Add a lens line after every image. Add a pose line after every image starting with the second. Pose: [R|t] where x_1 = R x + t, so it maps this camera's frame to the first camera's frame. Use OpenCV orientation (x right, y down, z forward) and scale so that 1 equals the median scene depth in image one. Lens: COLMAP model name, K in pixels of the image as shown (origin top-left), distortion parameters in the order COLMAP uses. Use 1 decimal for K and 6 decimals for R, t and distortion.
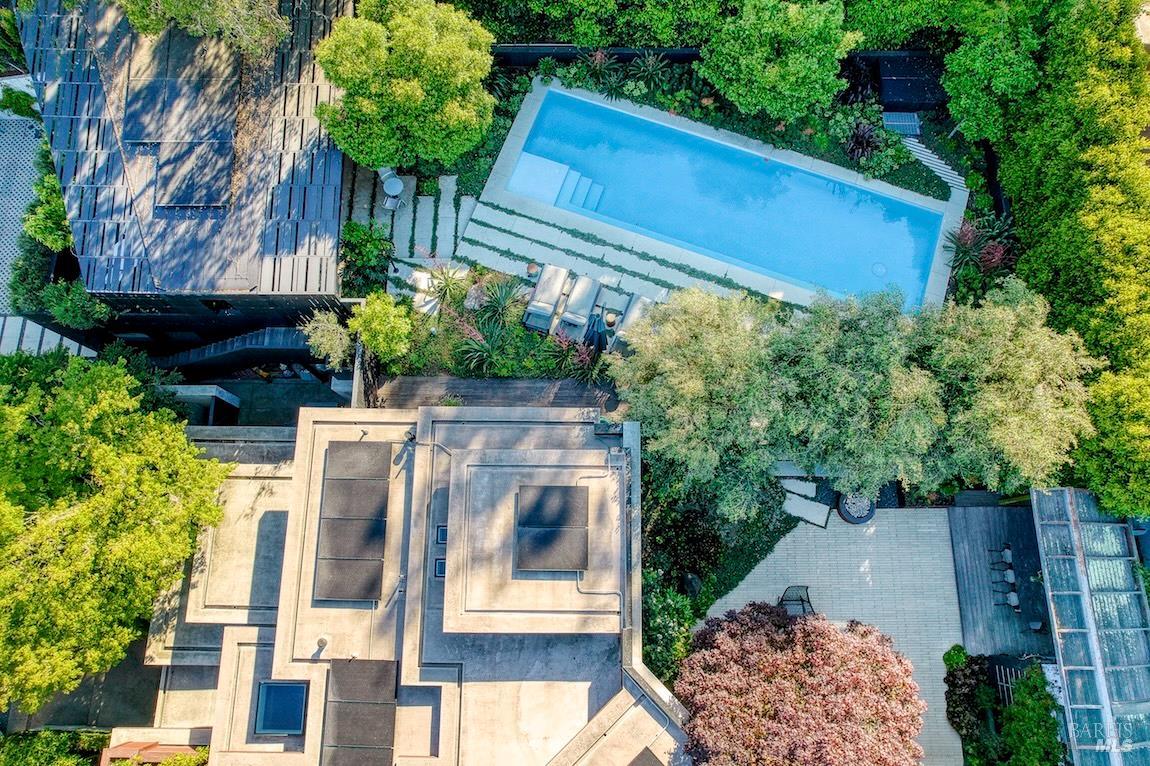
lens RADIAL K [[730.2, 0, 575.0], [0, 730.2, 383.0], [0, 0, 1]] dist [-0.072996, 0.069579]
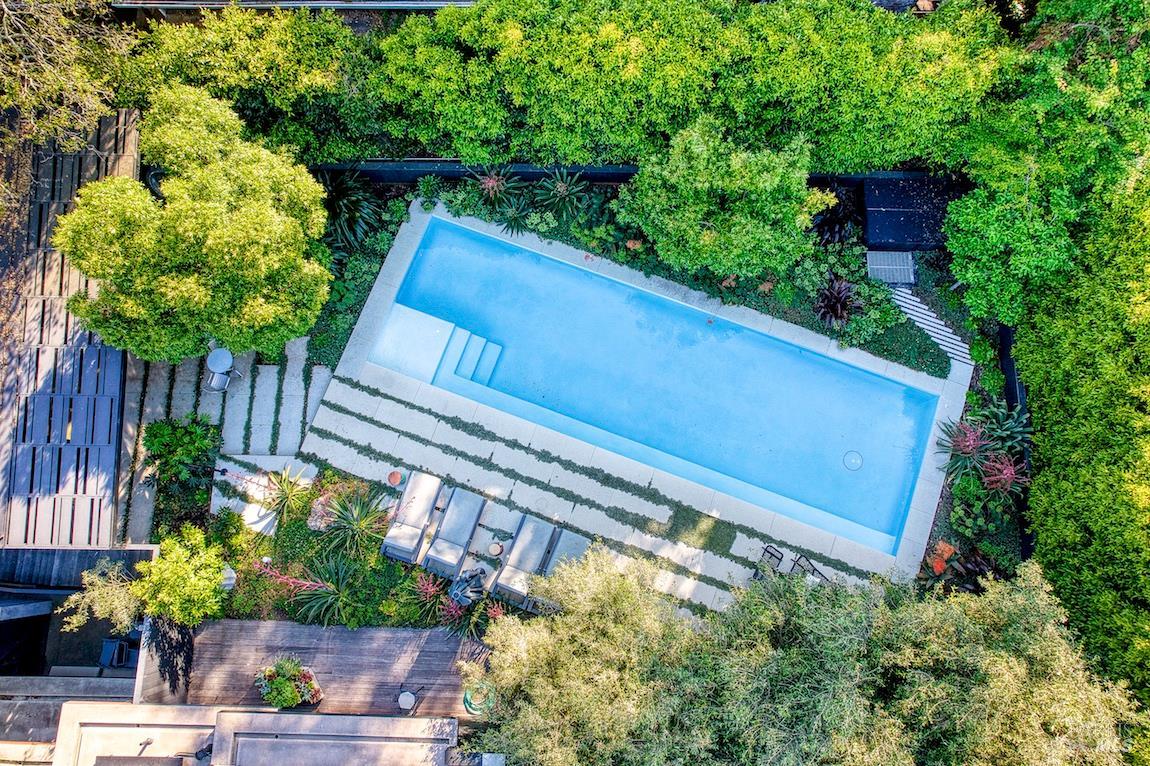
lens RADIAL K [[730.2, 0, 575.0], [0, 730.2, 383.0], [0, 0, 1]] dist [-0.072996, 0.069579]
pose [[0.999946, 0.010224, -0.001629, 0.127119], [-0.010114, 0.998292, 0.057541, -0.294757], [0.002215, -0.057522, 0.998342, 0.236367]]
